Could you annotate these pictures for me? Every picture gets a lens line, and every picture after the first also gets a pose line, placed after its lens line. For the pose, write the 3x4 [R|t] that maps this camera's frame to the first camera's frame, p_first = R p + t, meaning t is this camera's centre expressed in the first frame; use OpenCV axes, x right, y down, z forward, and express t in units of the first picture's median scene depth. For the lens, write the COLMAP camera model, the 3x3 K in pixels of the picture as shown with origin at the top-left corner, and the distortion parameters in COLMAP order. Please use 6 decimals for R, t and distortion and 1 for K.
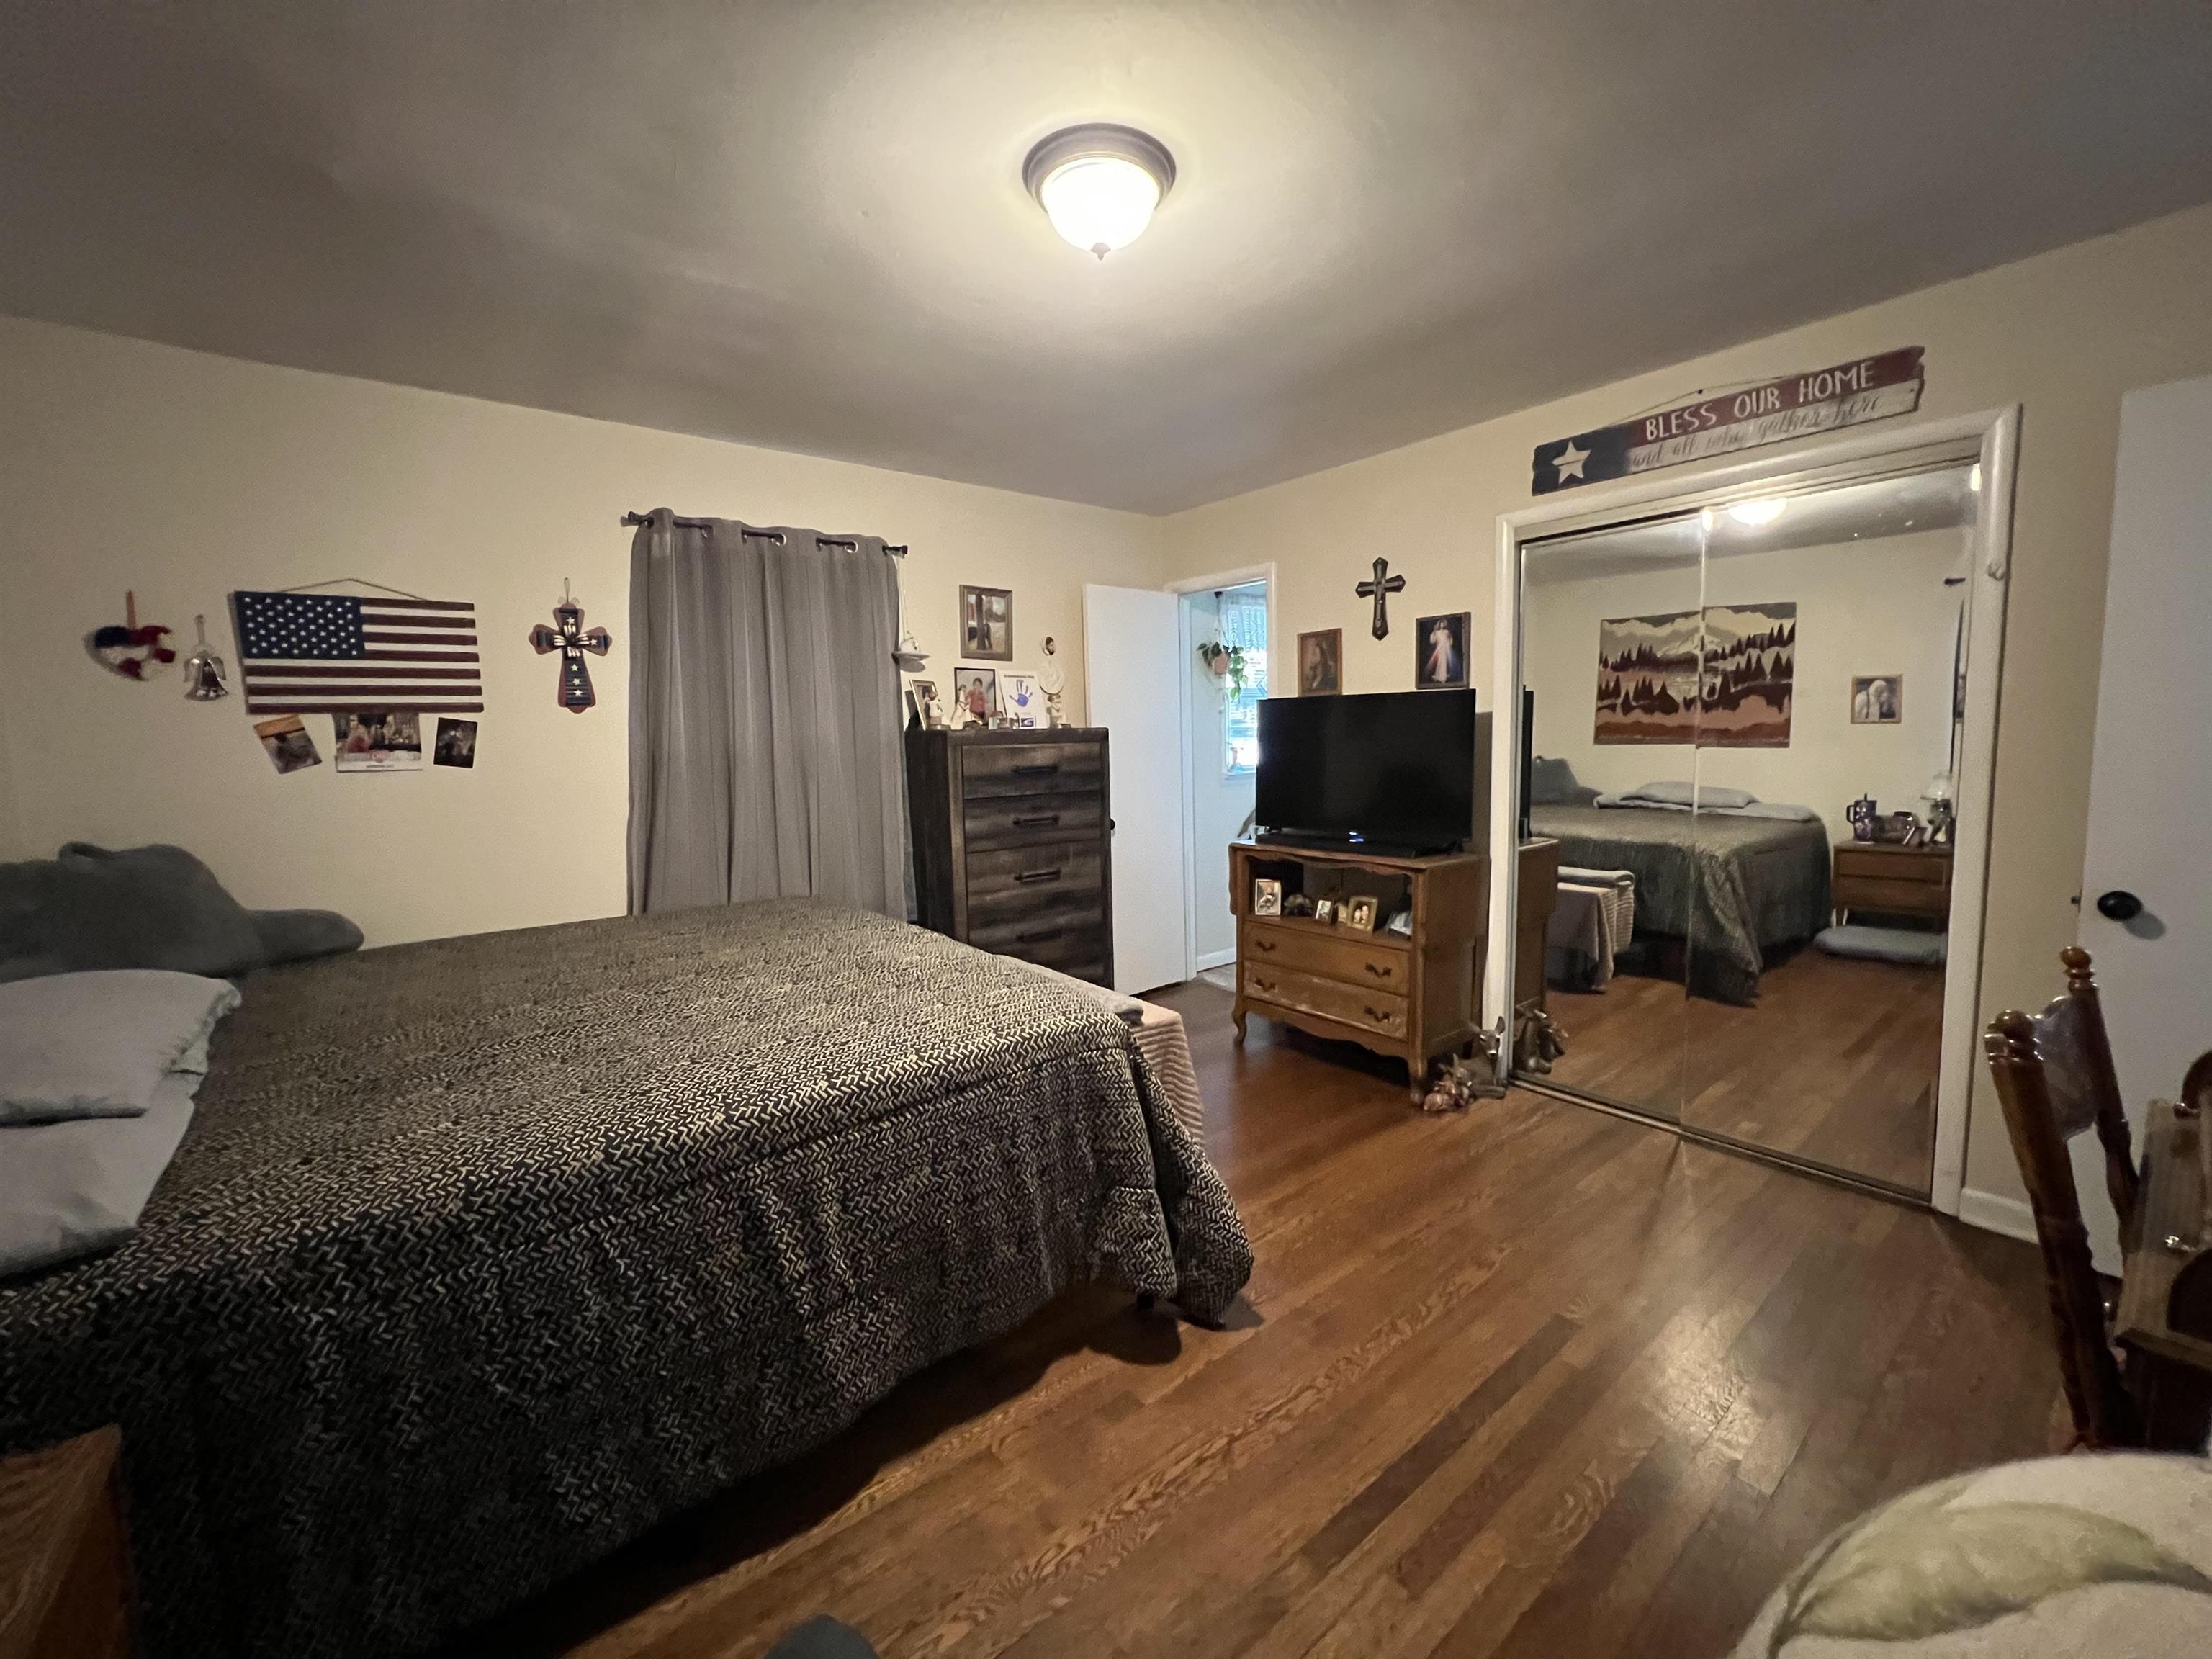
lens RADIAL K [[885.8, 0, 1098.5], [0, 885.8, 826.2], [0, 0, 1]] dist [-0.001611, 0.000905]
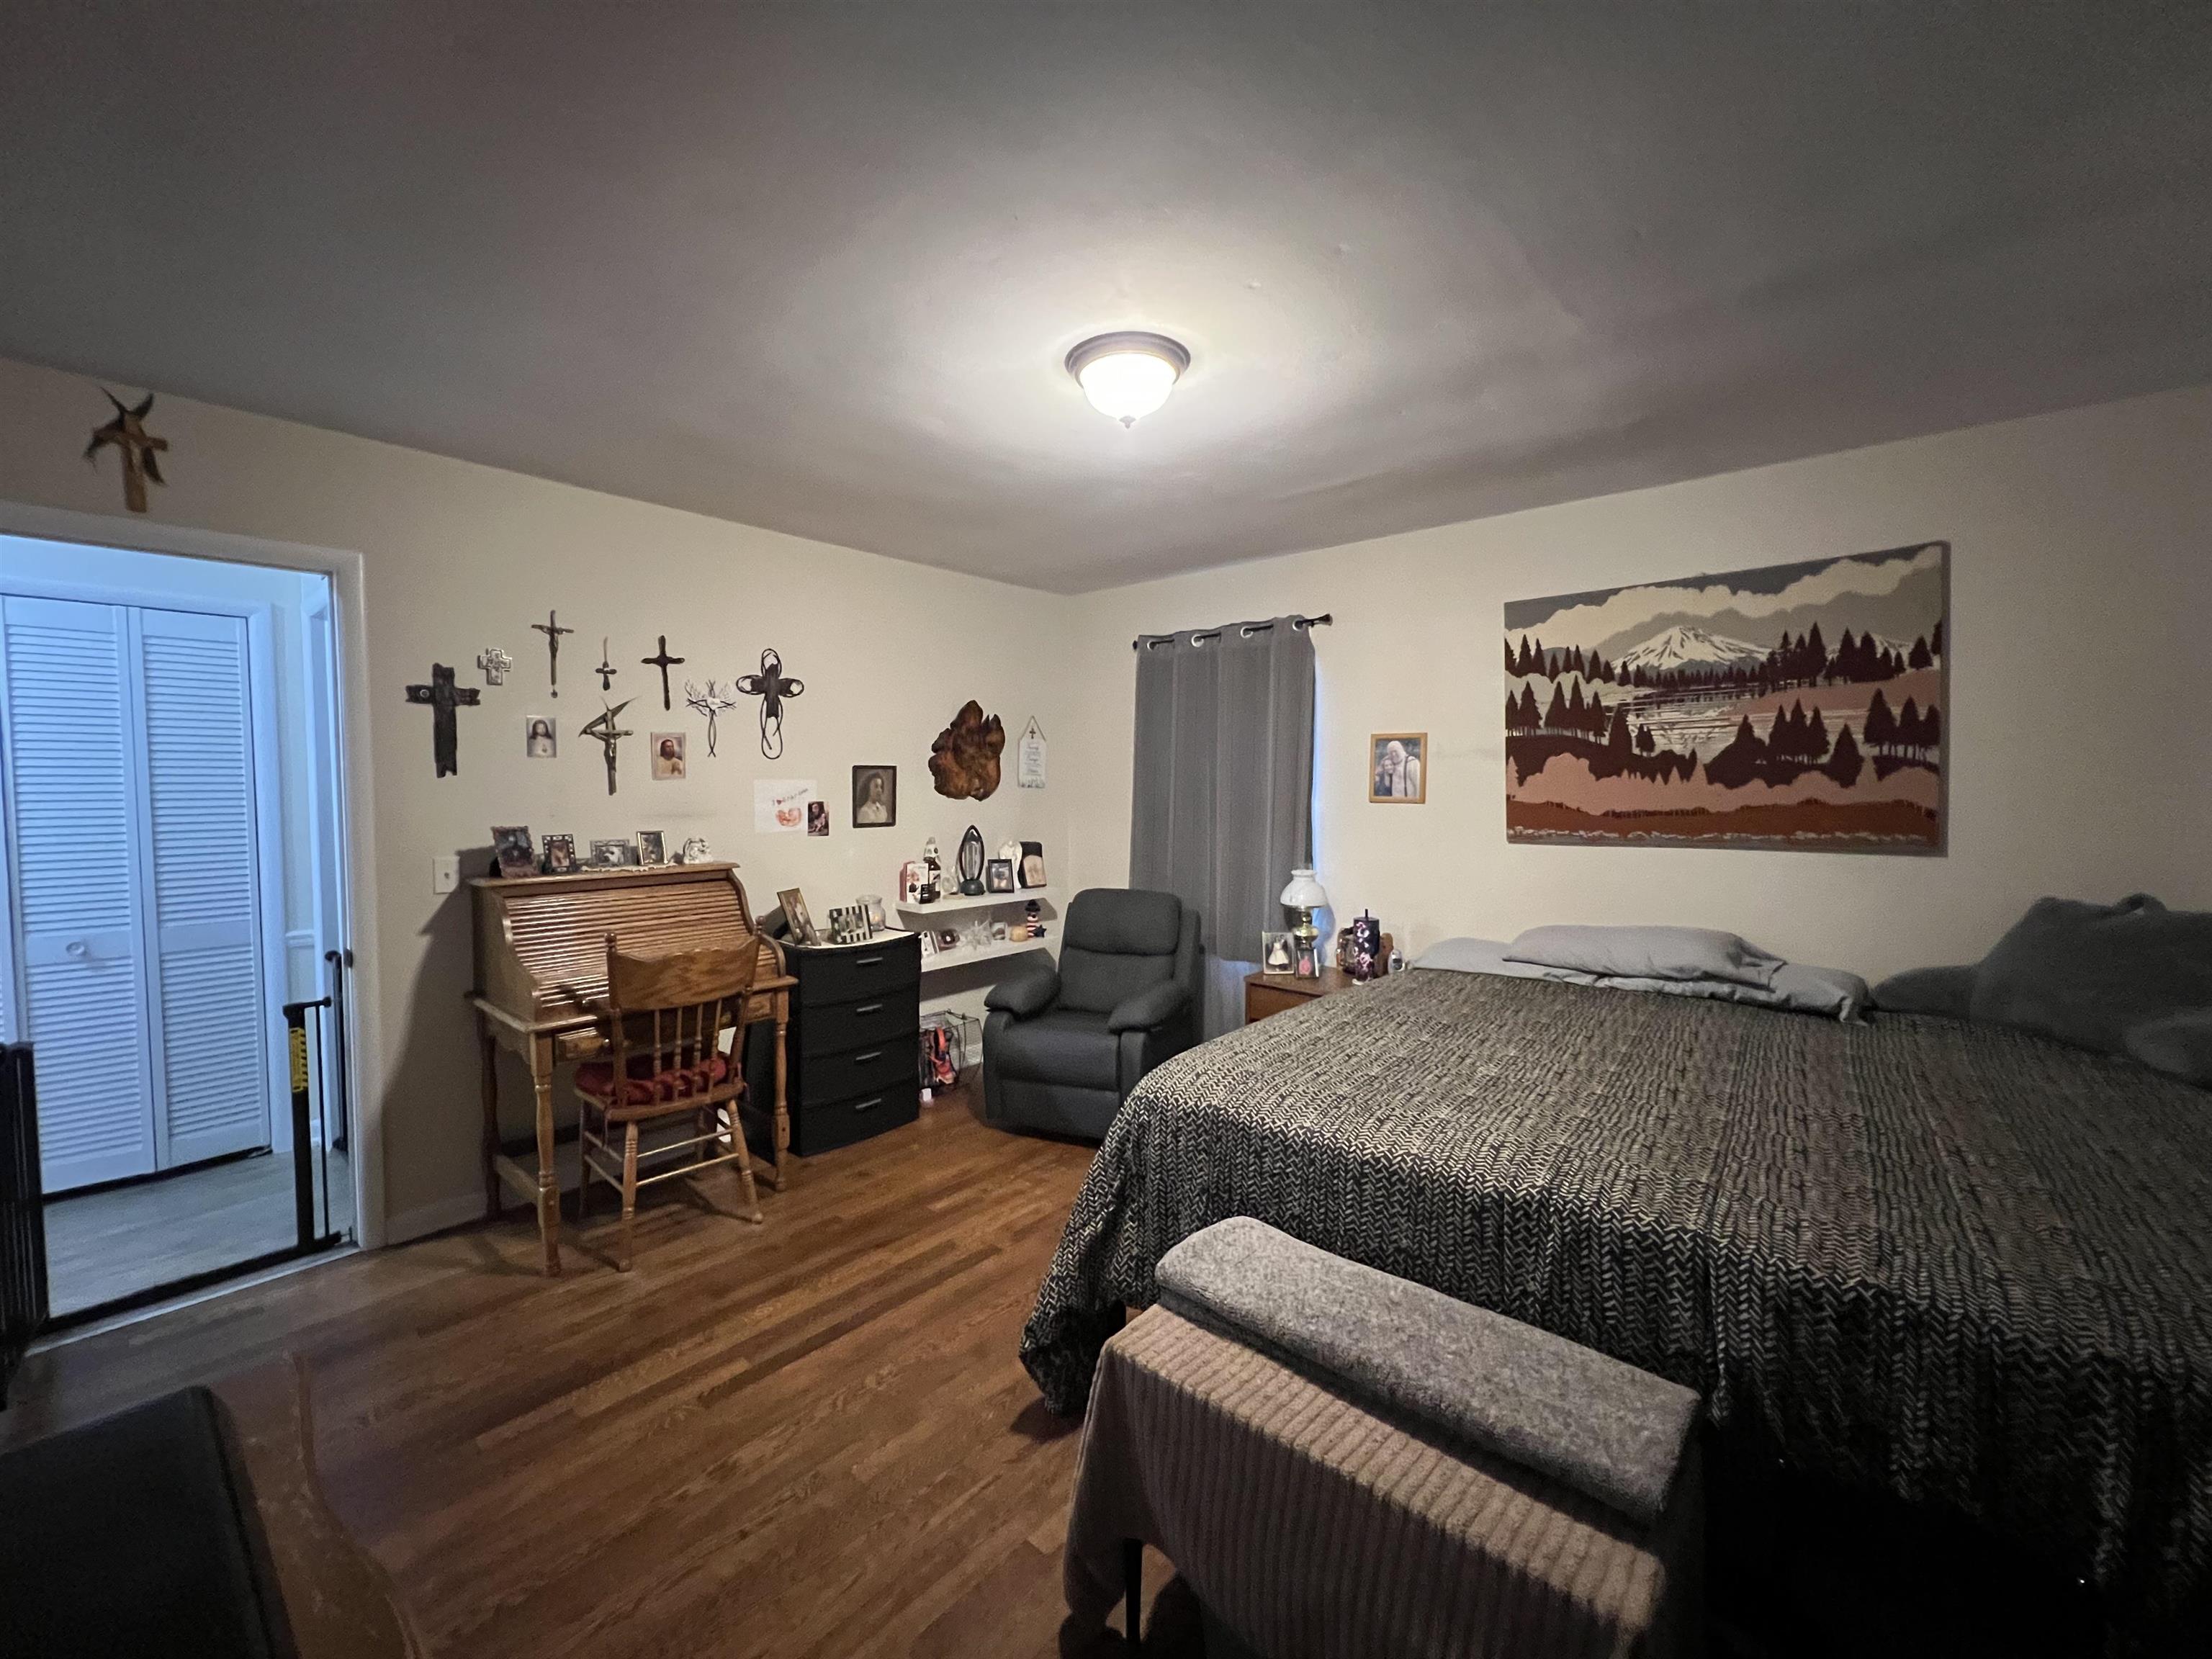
lens RADIAL K [[885.8, 0, 1106.2], [0, 885.8, 830.0], [0, 0, 1]] dist [-0.001611, 0.000905]
pose [[-0.983349, 0.032902, -0.178722, 0.157323], [0.004754, 0.987794, 0.155692, -0.164388], [0.181663, 0.152250, -0.971503, 1.312304]]
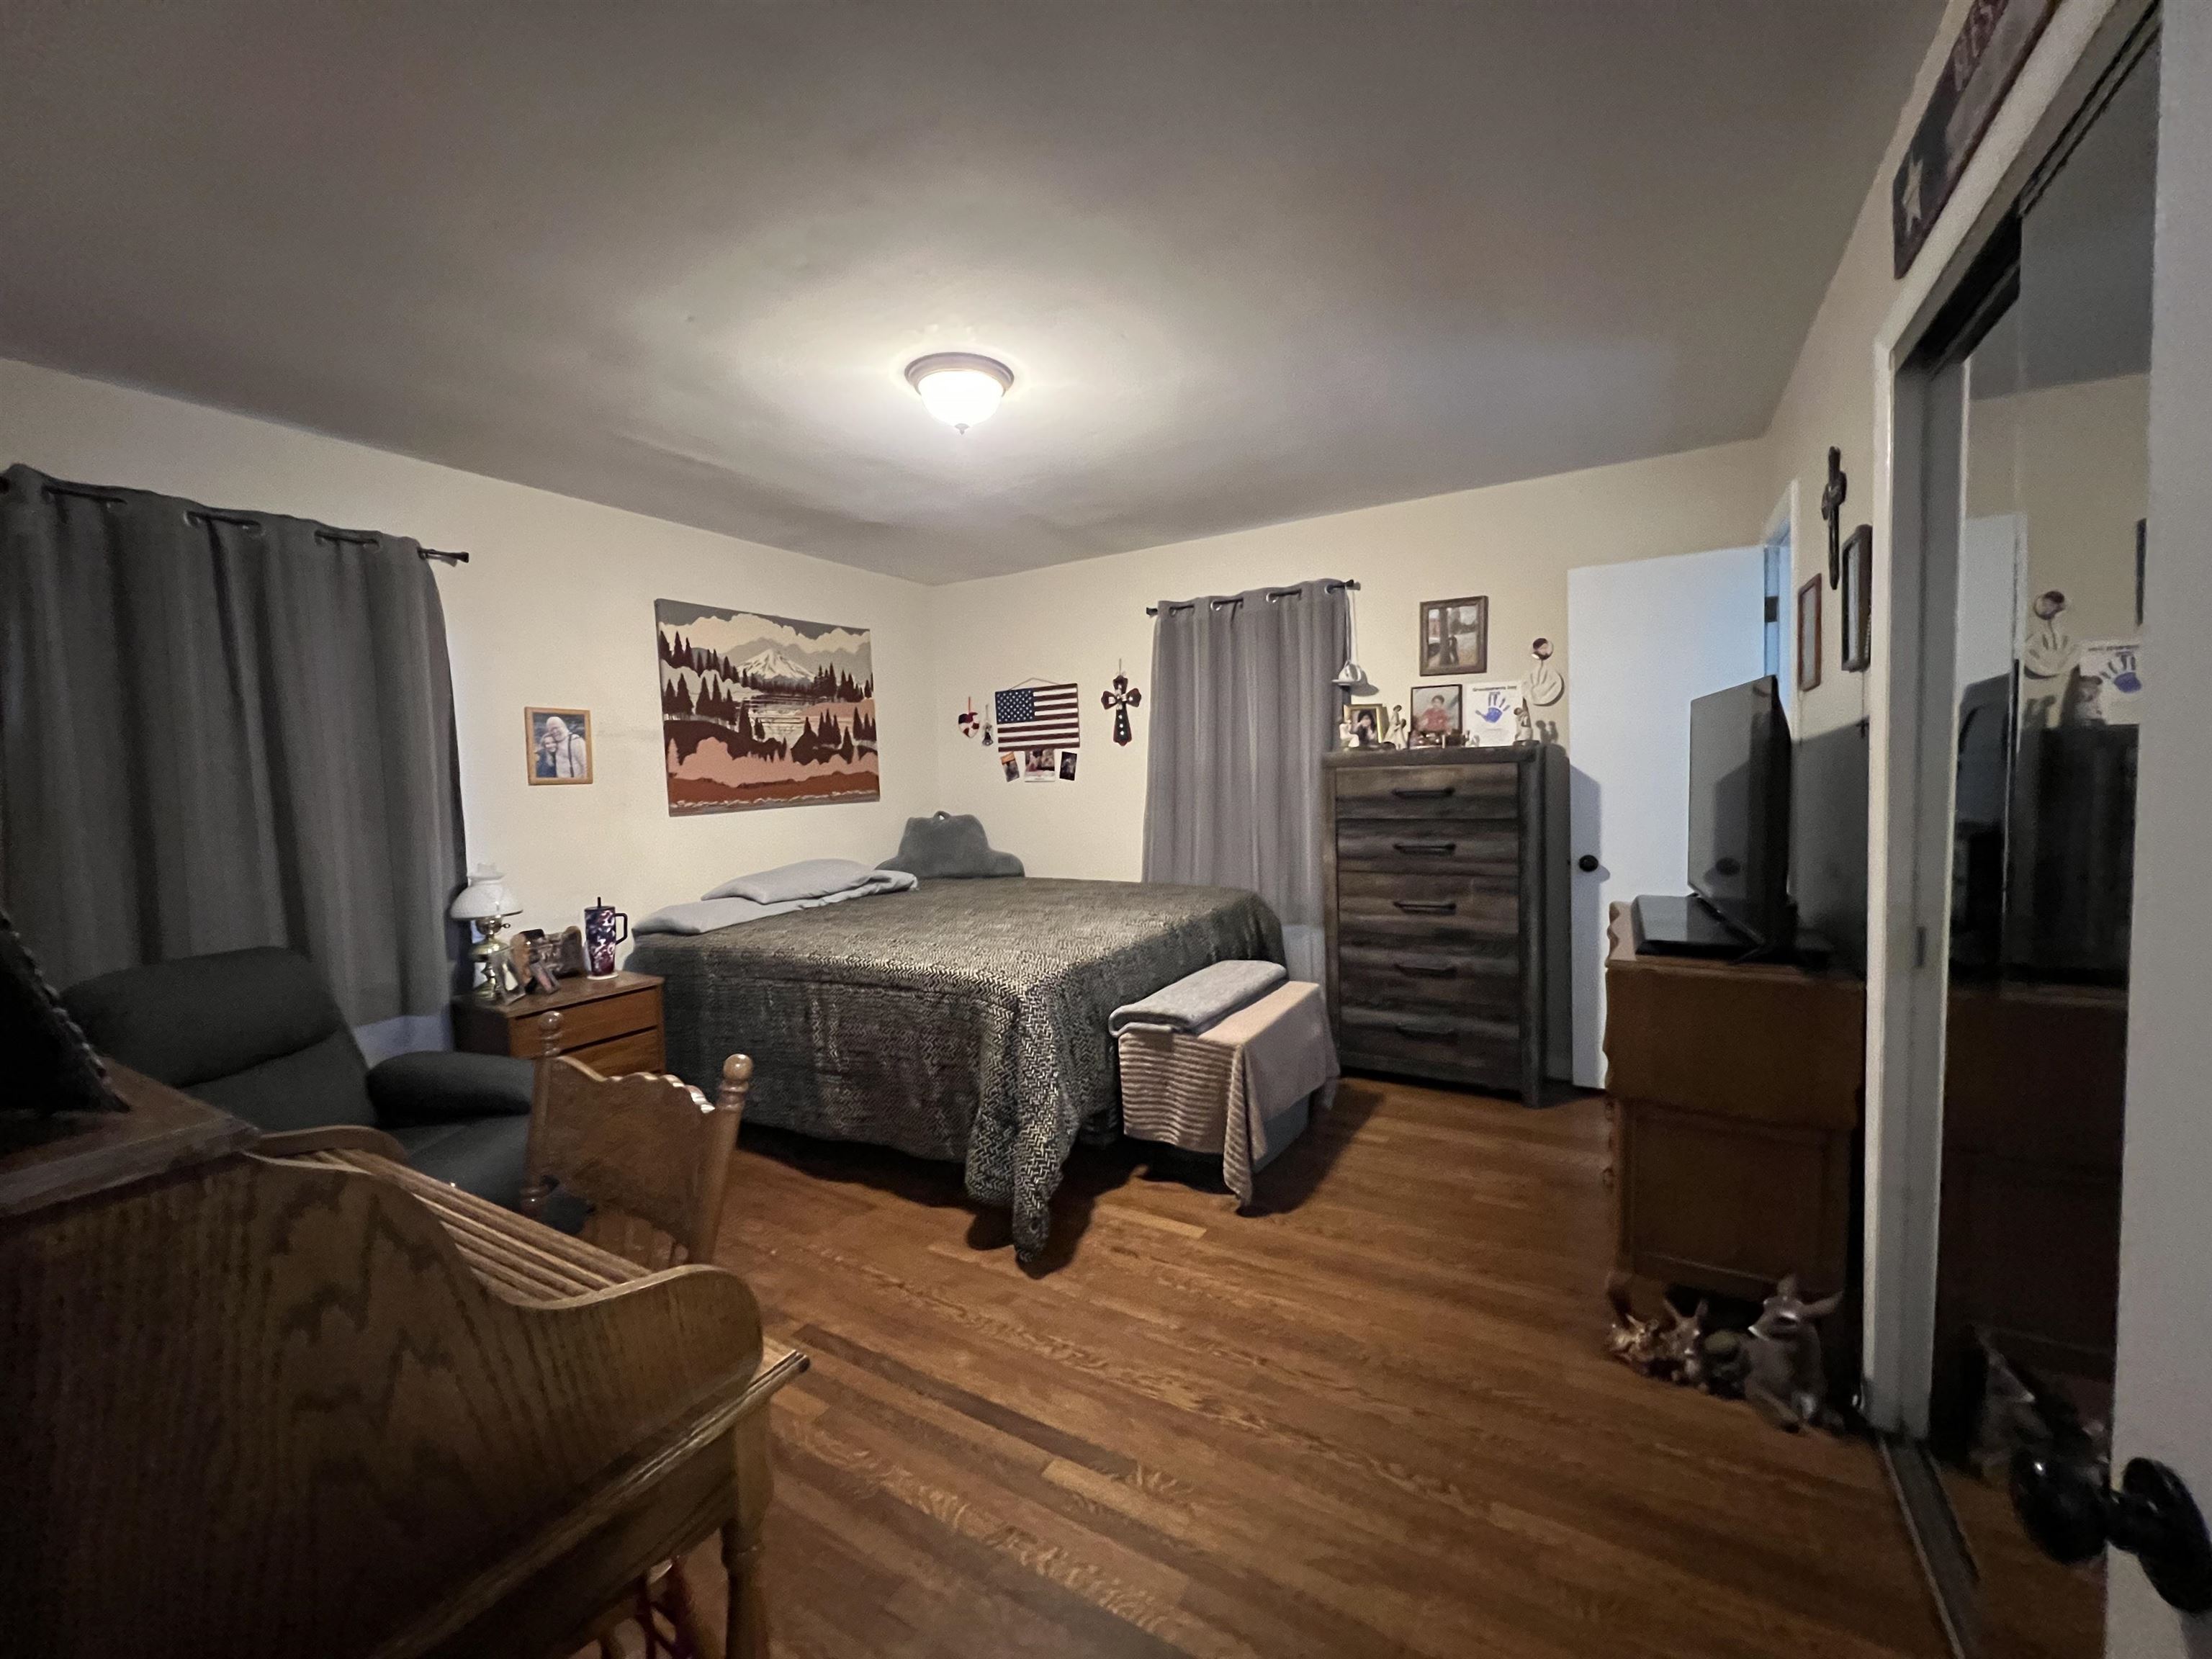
lens RADIAL K [[885.8, 0, 1109.6], [0, 885.8, 826.1], [0, 0, 1]] dist [-0.001611, 0.000905]
pose [[0.357775, 0.068490, -0.931293, 0.841328], [-0.072599, 0.996328, 0.045383, -0.057461], [0.930982, 0.051374, 0.361433, 0.432206]]
